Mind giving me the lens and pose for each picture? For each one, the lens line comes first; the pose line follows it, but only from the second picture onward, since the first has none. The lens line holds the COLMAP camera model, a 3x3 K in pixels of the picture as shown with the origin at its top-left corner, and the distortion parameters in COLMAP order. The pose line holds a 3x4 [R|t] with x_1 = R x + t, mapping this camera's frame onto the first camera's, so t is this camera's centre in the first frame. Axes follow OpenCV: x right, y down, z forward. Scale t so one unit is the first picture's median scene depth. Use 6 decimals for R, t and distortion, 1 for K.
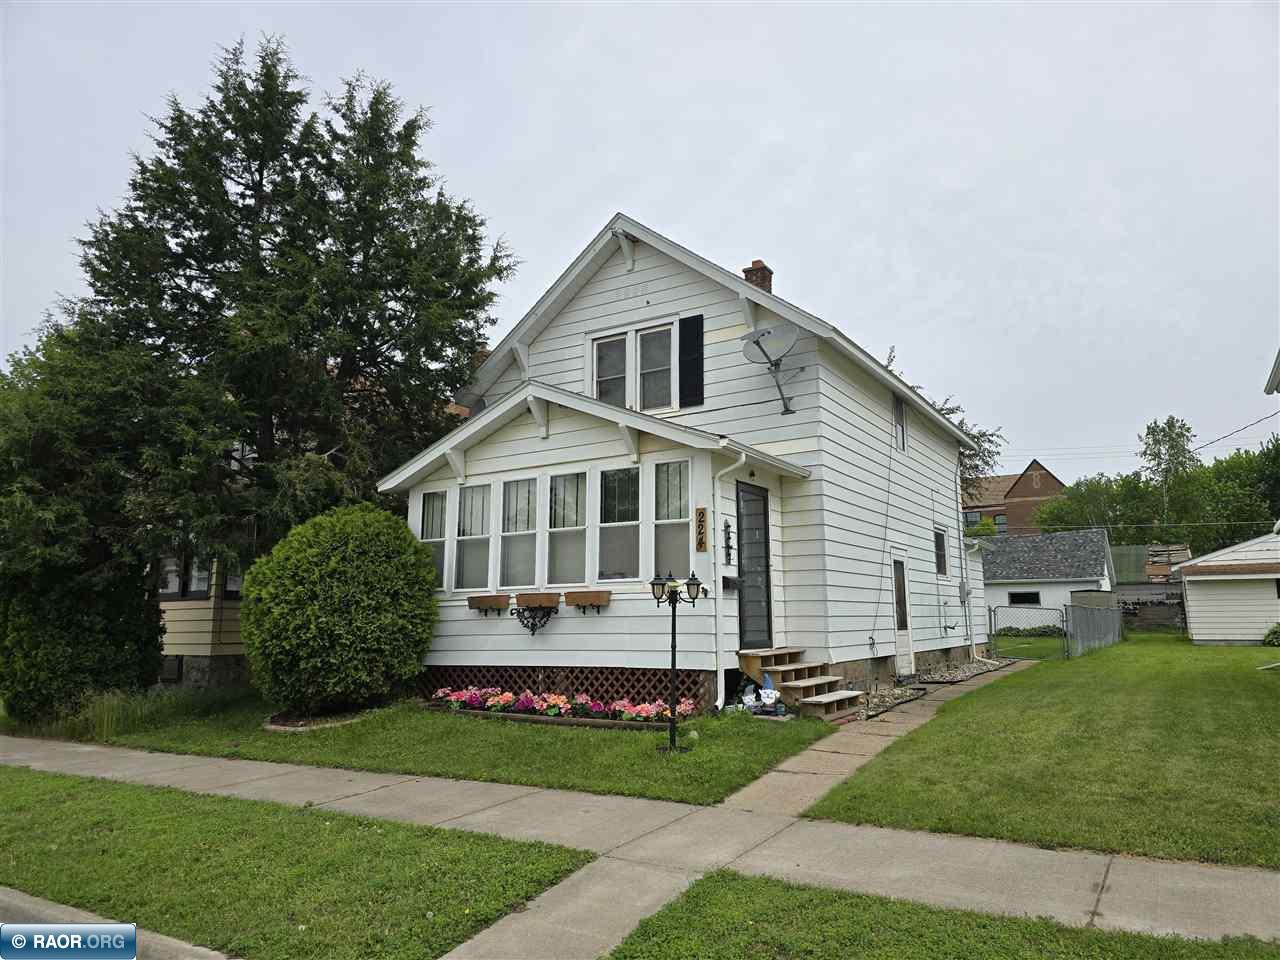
lens RADIAL K [[863.1, 0, 646.2], [0, 863.1, 485.8], [0, 0, 1]] dist [0.033288, -0.012841]
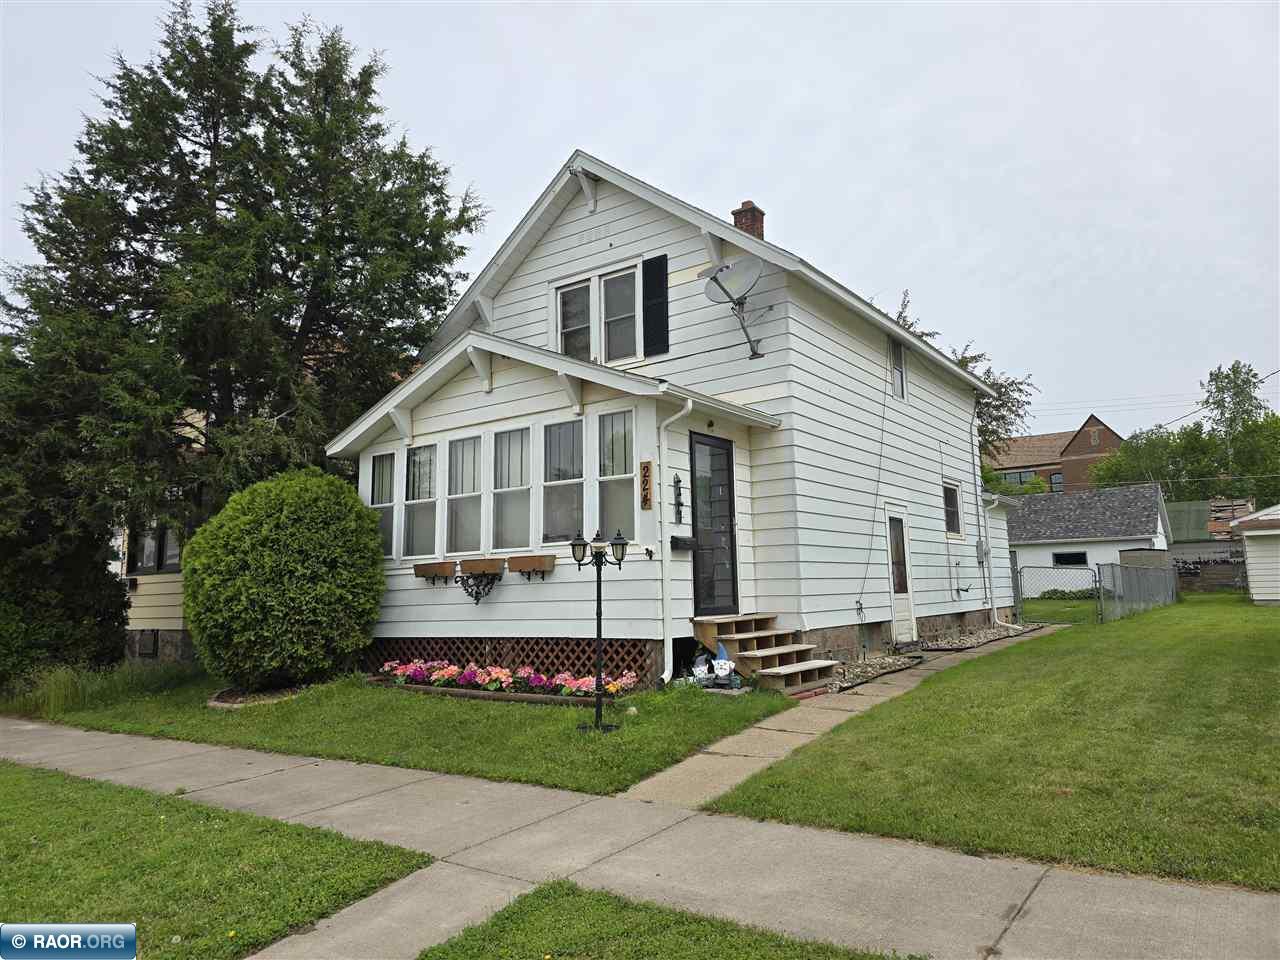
lens RADIAL K [[863.1, 0, 631.4], [0, 863.1, 469.0], [0, 0, 1]] dist [0.033288, -0.012841]
pose [[0.996928, -0.025243, -0.074140, 0.094132], [0.026384, 0.999547, 0.014459, 0.016495], [0.073741, -0.016370, 0.997143, 0.077248]]
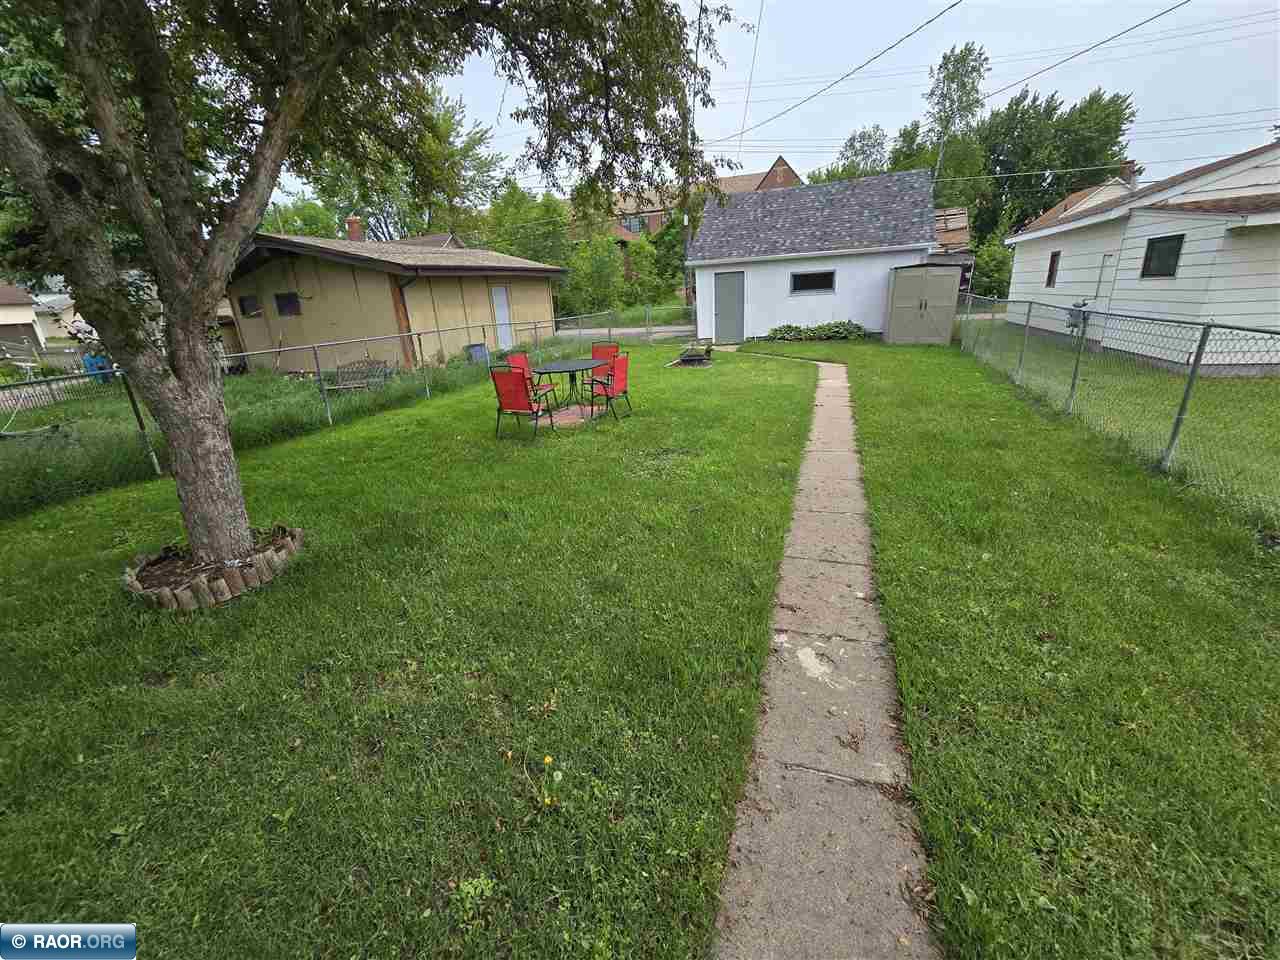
lens RADIAL K [[521.4, 0, 636.0], [0, 521.4, 478.2], [0, 0, 1]] dist [0.000698, -0.000290]
pose [[0.978497, -0.107089, 0.176283, 0.569422], [0.012335, 0.883511, 0.468248, 0.195176], [-0.205892, -0.456005, 0.865834, 1.626436]]
